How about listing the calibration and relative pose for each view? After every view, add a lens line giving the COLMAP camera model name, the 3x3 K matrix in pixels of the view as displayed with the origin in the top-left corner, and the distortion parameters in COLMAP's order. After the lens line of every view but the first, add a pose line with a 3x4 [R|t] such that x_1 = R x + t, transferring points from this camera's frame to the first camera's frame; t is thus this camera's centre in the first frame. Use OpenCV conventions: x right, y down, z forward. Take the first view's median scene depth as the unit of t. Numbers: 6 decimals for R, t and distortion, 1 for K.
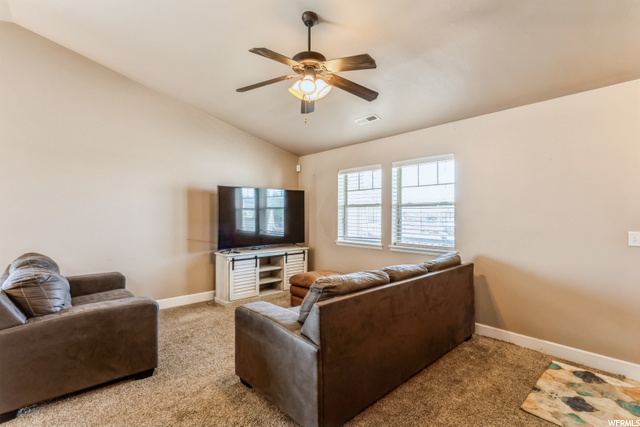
lens RADIAL K [[306.3, 0, 320.0], [0, 306.3, 213.5], [0, 0, 1]] dist [0.000754, 0.000403]
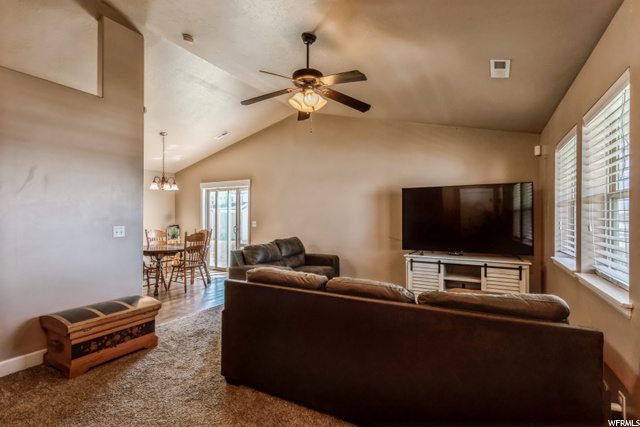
lens RADIAL K [[304.5, 0, 309.4], [0, 304.5, 214.4], [0, 0, 1]] dist [0.002431, 0.000322]
pose [[0.314490, -0.003355, -0.949255, 0.538759], [0.003870, 0.999990, -0.002252, 0.000662], [0.949253, -0.002965, 0.314500, 0.353020]]
